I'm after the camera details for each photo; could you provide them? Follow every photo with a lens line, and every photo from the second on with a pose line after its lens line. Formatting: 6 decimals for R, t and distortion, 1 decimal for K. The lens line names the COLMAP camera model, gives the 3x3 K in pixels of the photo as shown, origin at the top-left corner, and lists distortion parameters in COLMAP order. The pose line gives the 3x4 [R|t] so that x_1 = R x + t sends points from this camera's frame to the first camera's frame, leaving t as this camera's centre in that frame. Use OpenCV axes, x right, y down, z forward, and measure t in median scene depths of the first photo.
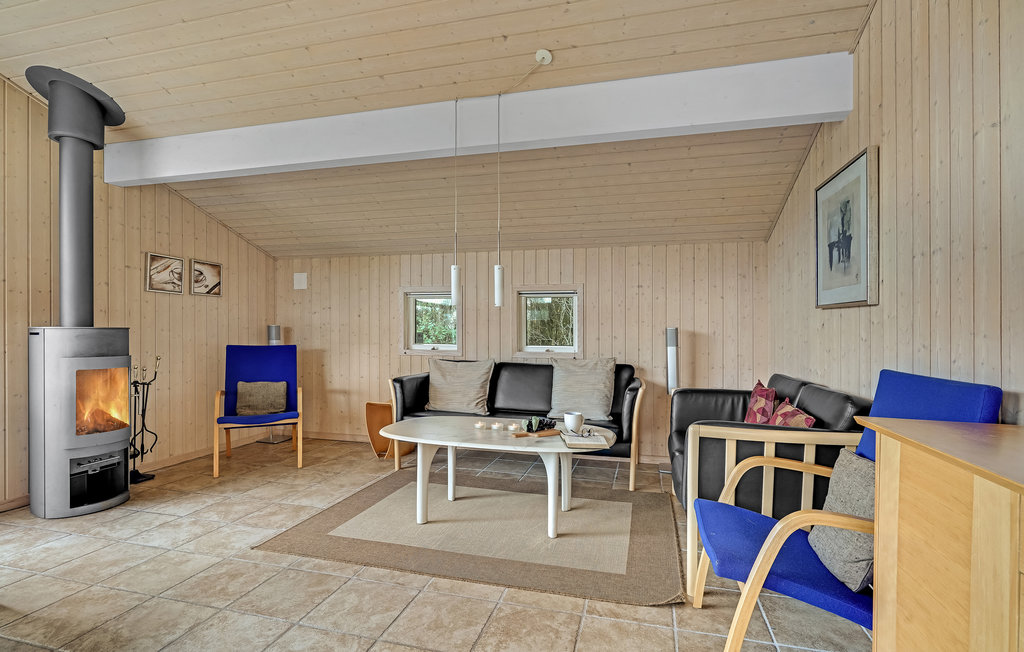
lens RADIAL K [[472.2, 0, 501.7], [0, 472.2, 332.7], [0, 0, 1]] dist [-0.010844, 0.004313]
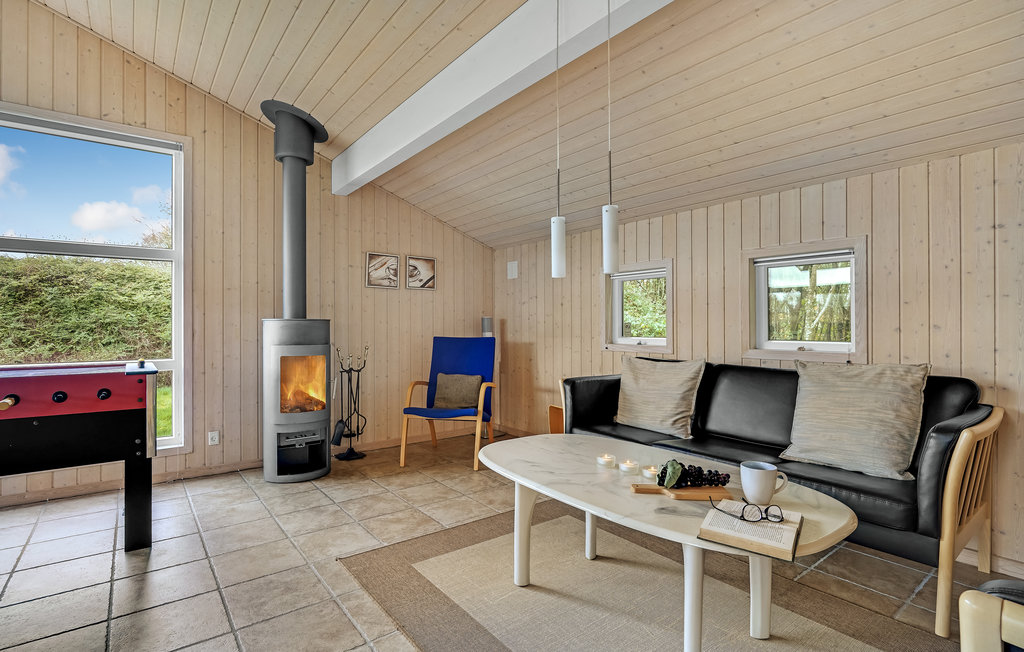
lens RADIAL K [[472.2, 0, 516.4], [0, 472.2, 329.0], [0, 0, 1]] dist [-0.010844, 0.004313]
pose [[0.809023, -0.003406, -0.587767, 0.190878], [0.005217, 0.999985, 0.001387, 0.010645], [0.587754, -0.004188, 0.809029, 0.319428]]
